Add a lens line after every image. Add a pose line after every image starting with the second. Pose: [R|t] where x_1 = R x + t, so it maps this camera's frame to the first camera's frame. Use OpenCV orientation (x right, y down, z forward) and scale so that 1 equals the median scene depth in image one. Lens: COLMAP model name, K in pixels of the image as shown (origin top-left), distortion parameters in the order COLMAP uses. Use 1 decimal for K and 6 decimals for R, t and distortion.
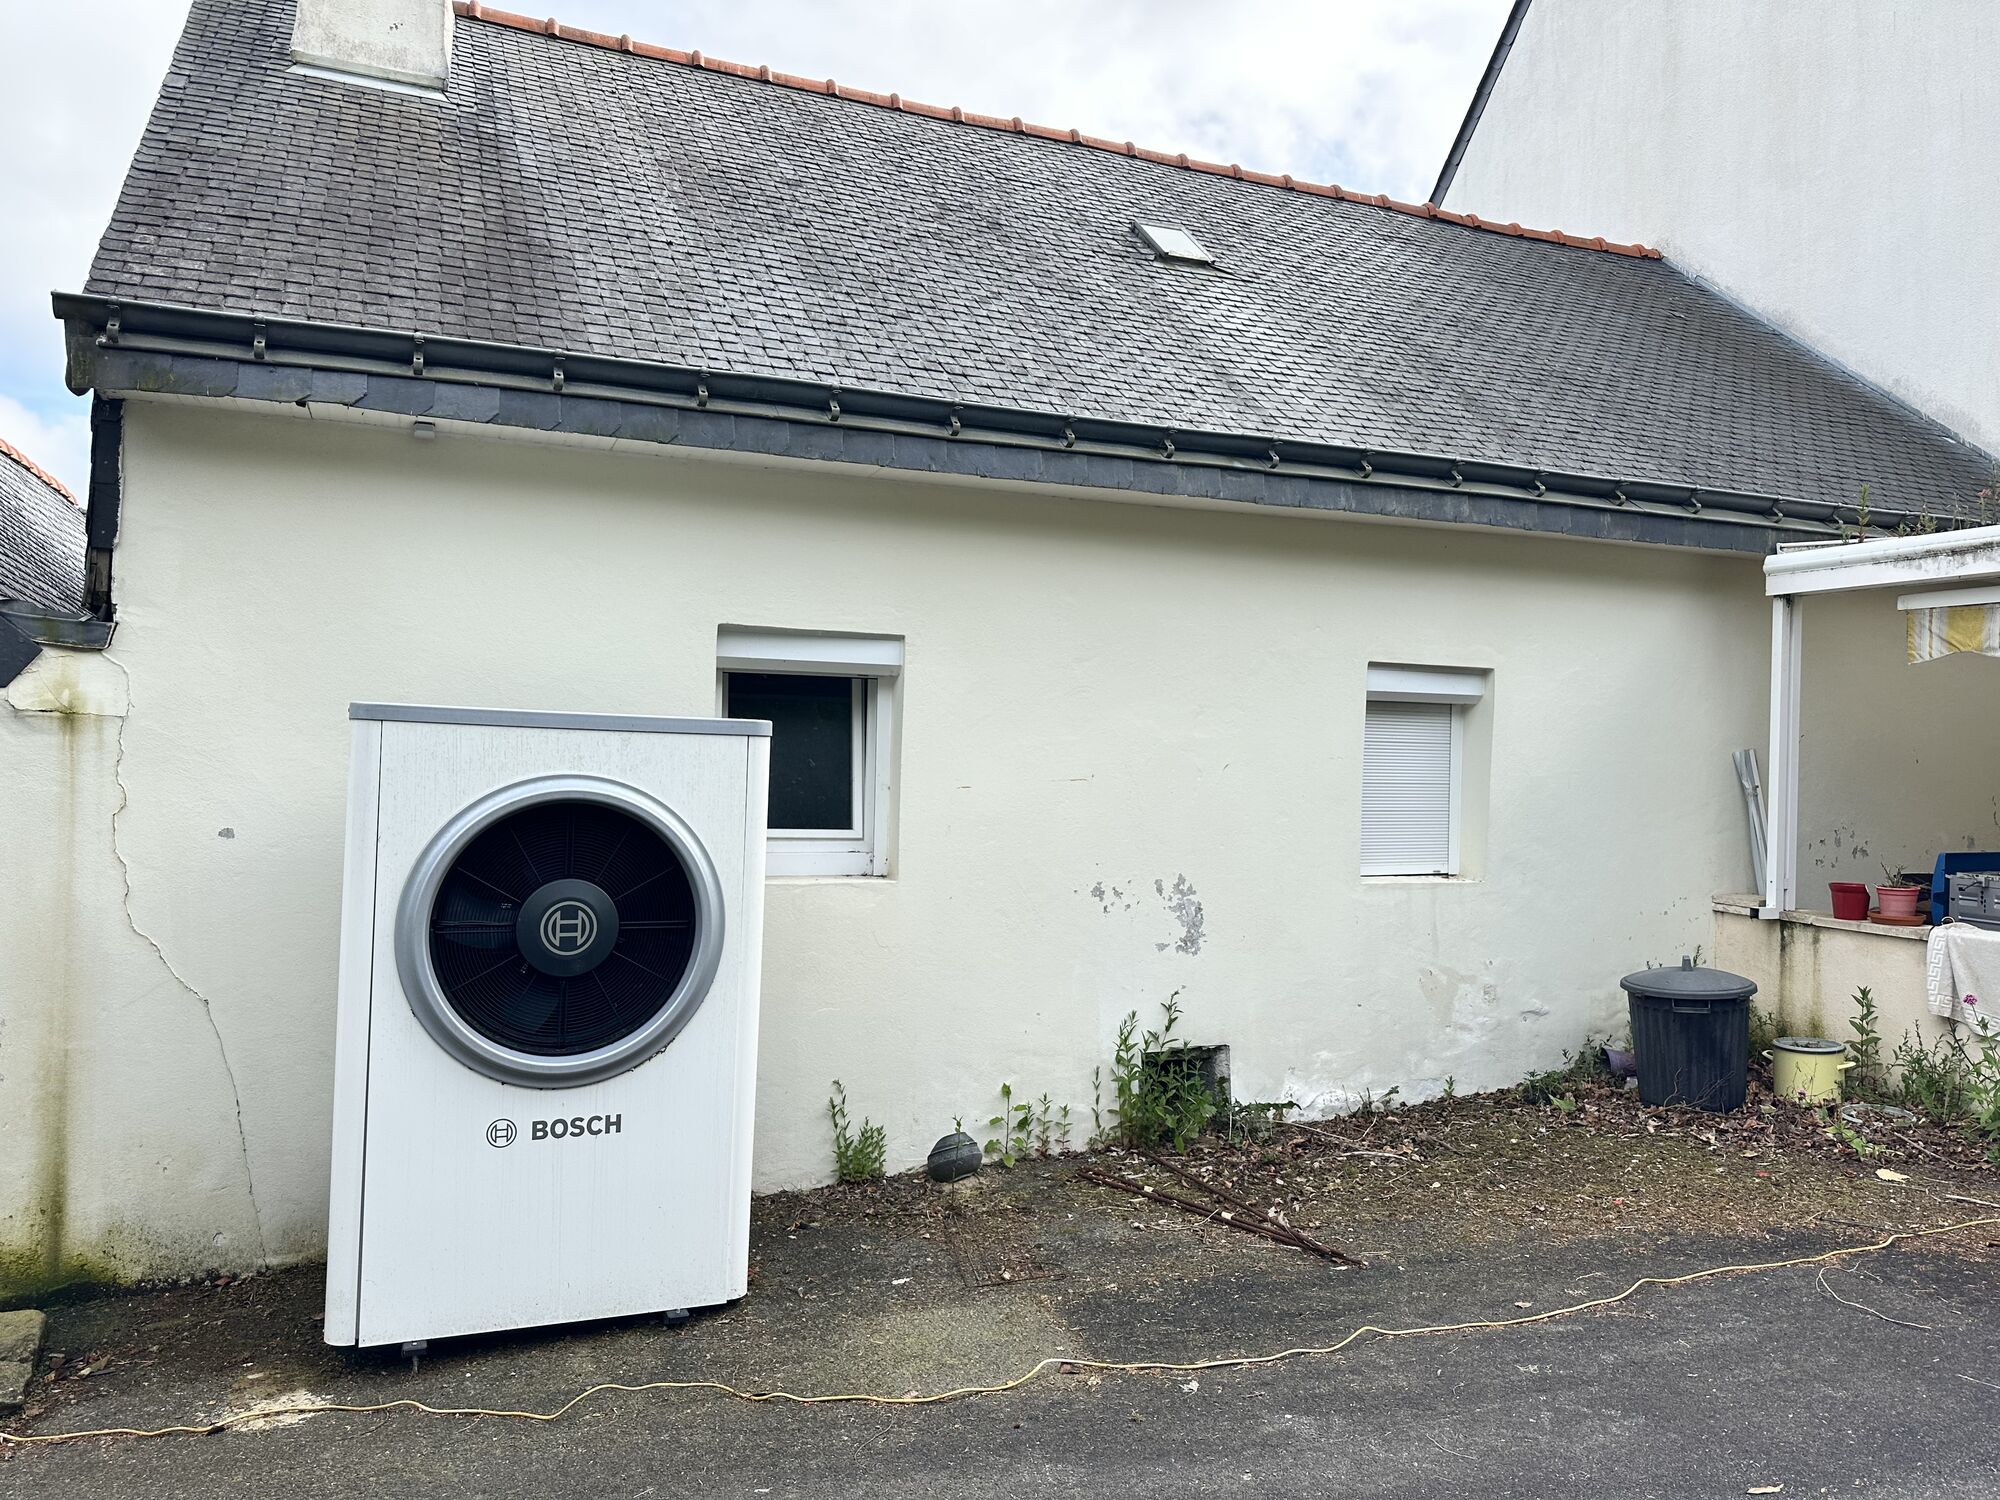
lens RADIAL K [[1406.6, 0, 985.5], [0, 1406.6, 754.3], [0, 0, 1]] dist [0.047825, -0.059369]
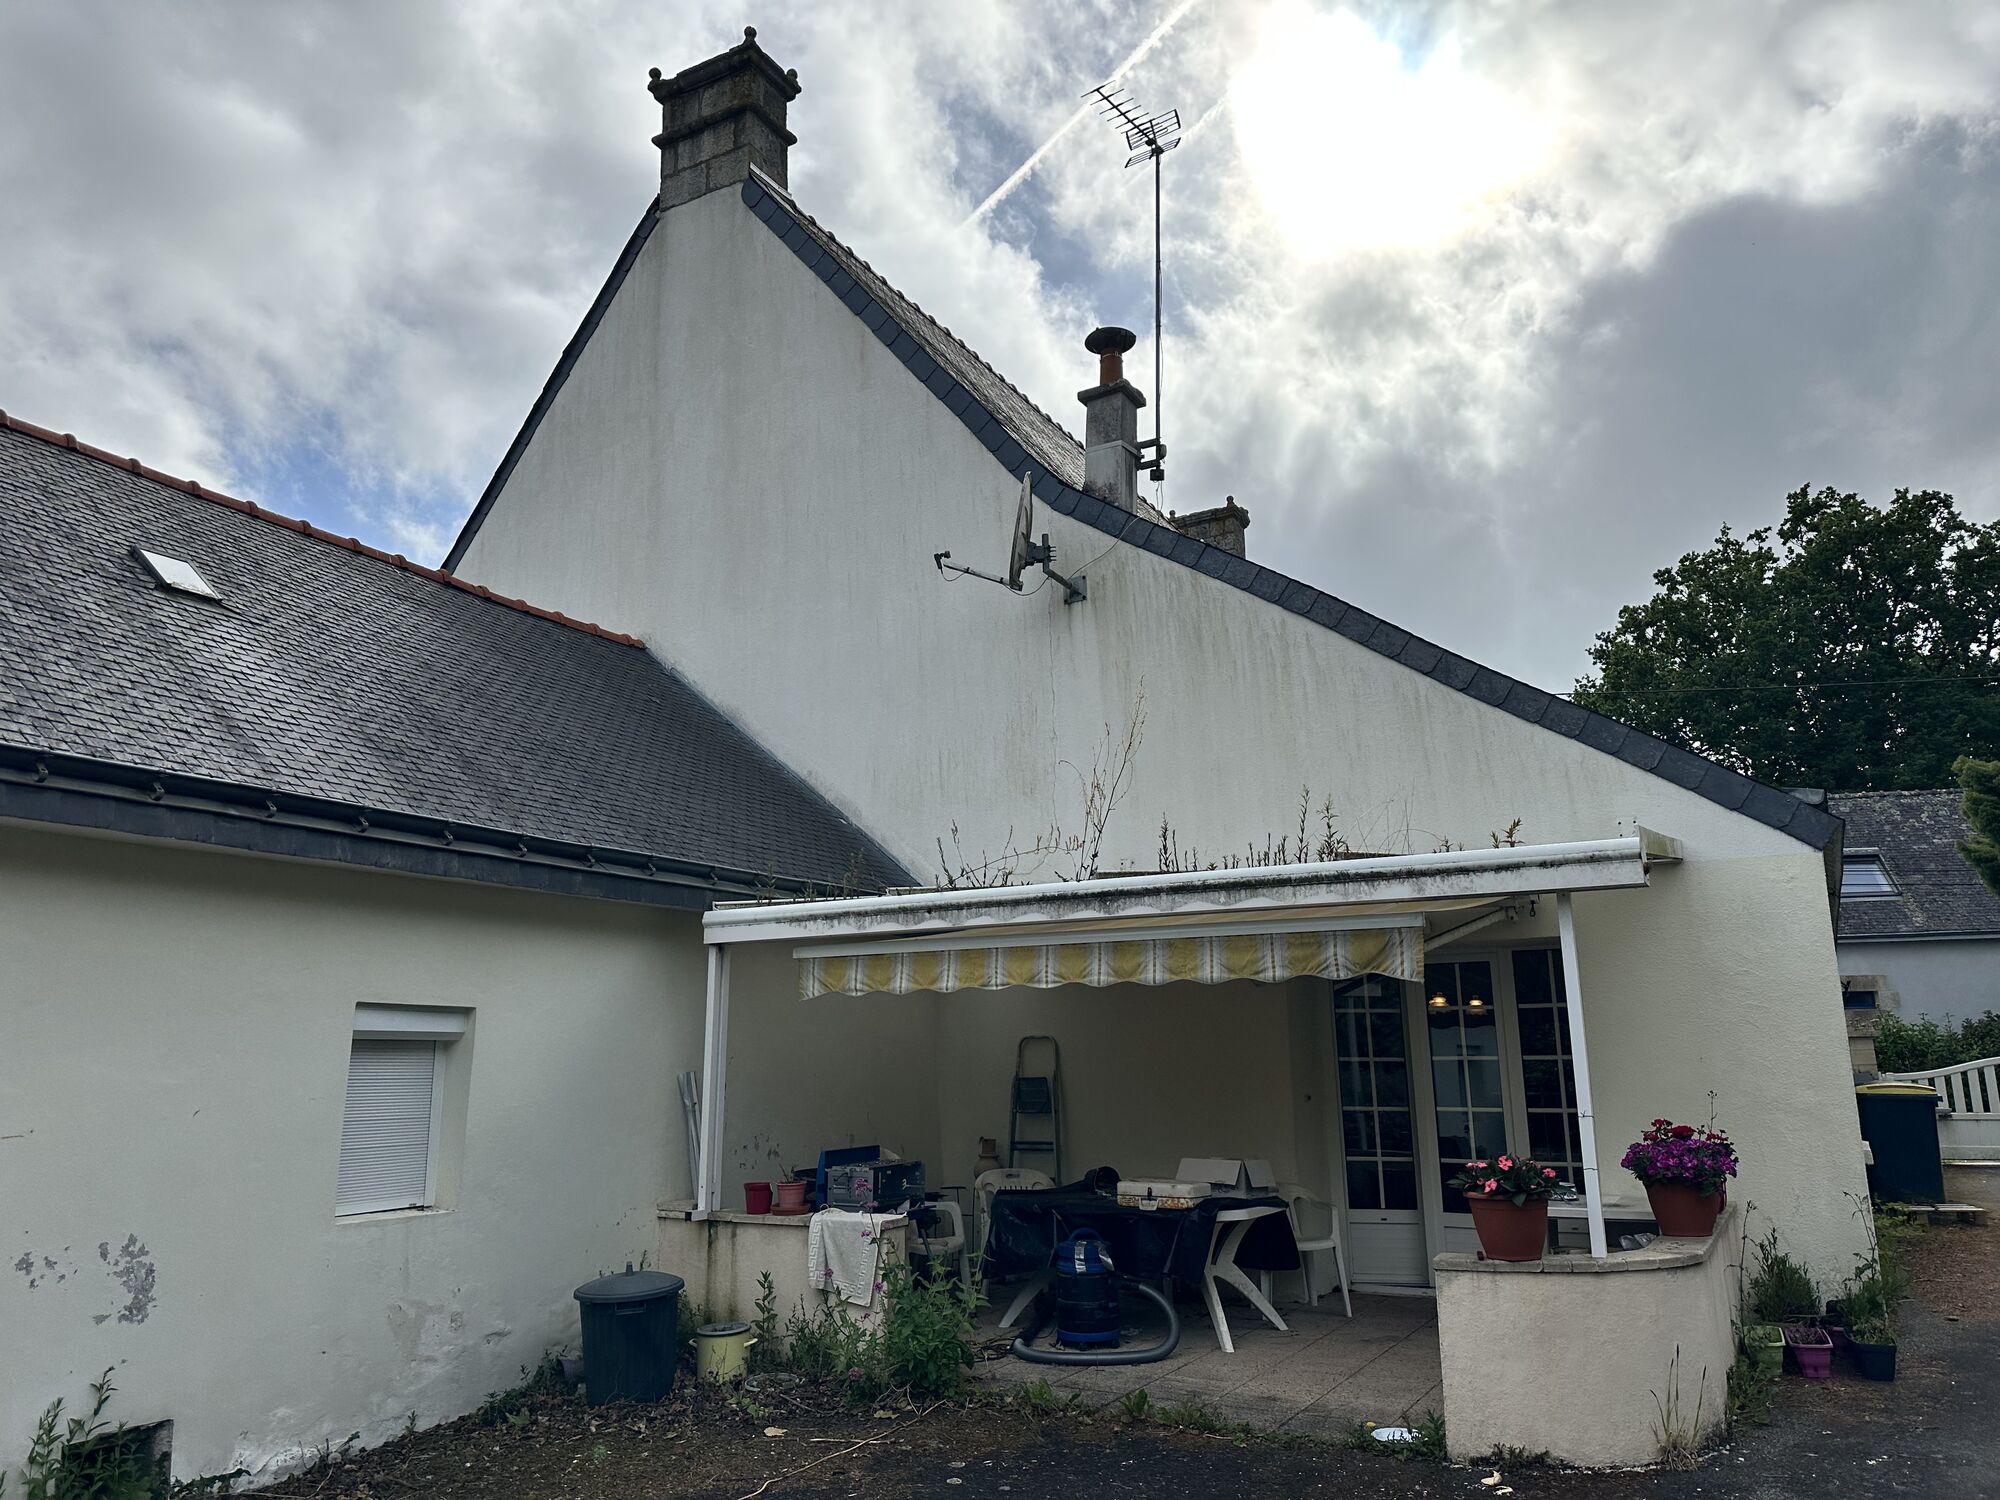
lens RADIAL K [[1406.6, 0, 989.1], [0, 1406.6, 759.0], [0, 0, 1]] dist [0.047825, -0.059369]
pose [[0.782877, 0.104742, 0.613296, -0.027565], [0.028197, 0.978742, -0.203149, -0.016345], [-0.621537, 0.176334, 0.763281, -0.139586]]
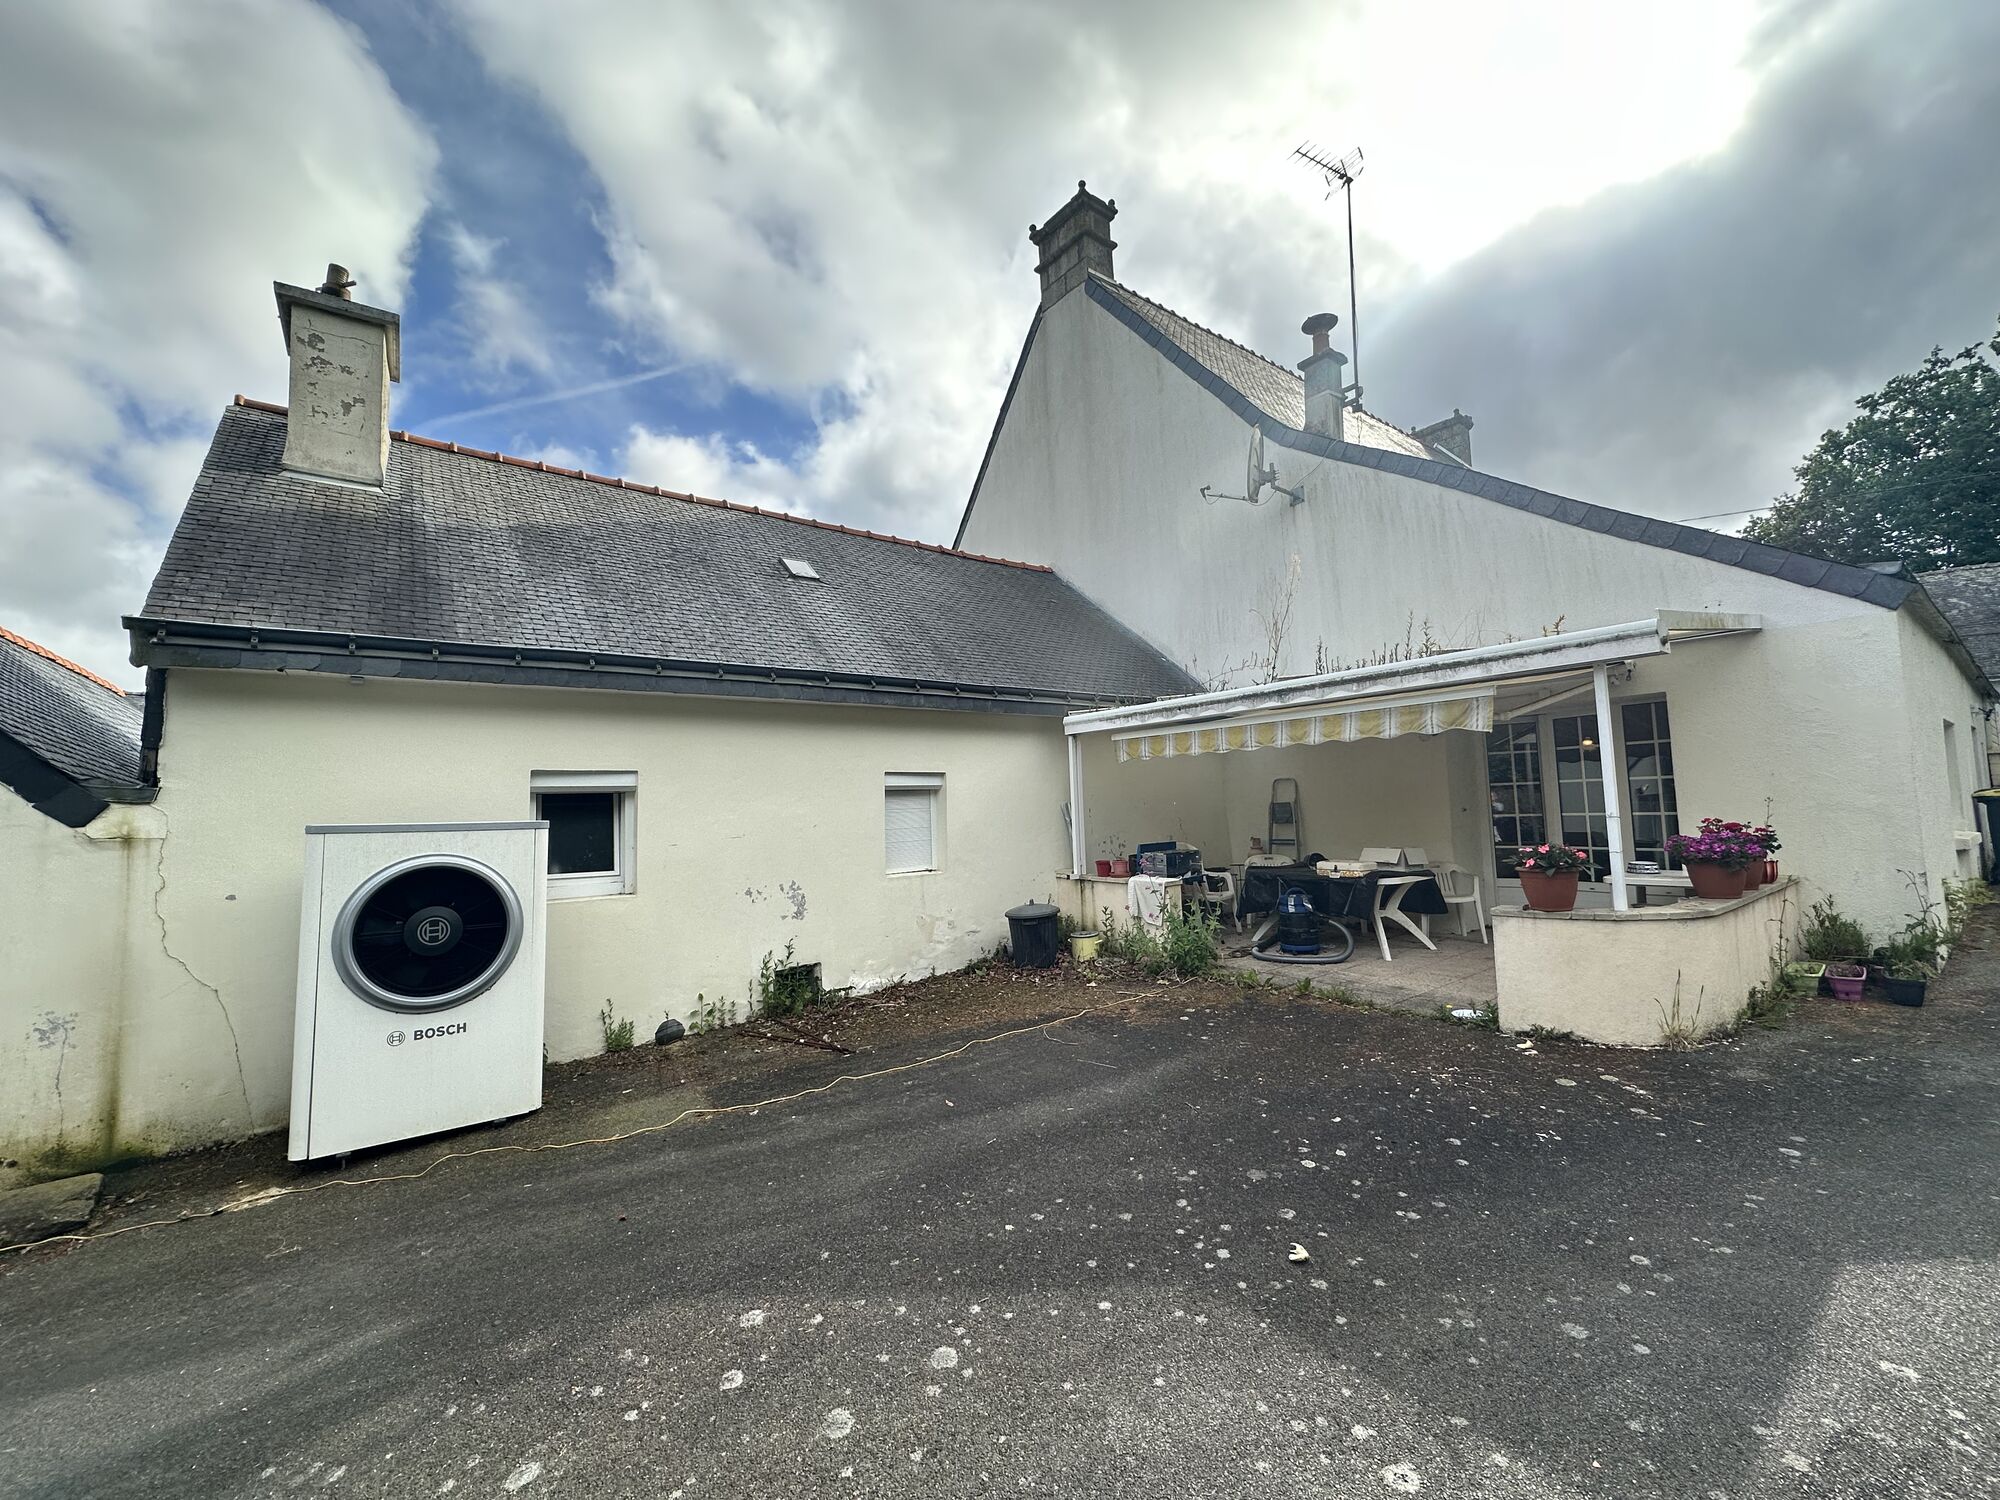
lens RADIAL K [[799.9, 0, 996.4], [0, 799.9, 746.5], [0, 0, 1]] dist [-0.000909, -0.000261]
pose [[0.963710, -0.033875, 0.264792, 0.124910], [0.055055, 0.995813, -0.072977, -0.007602], [-0.261211, 0.084907, 0.961540, -0.220838]]
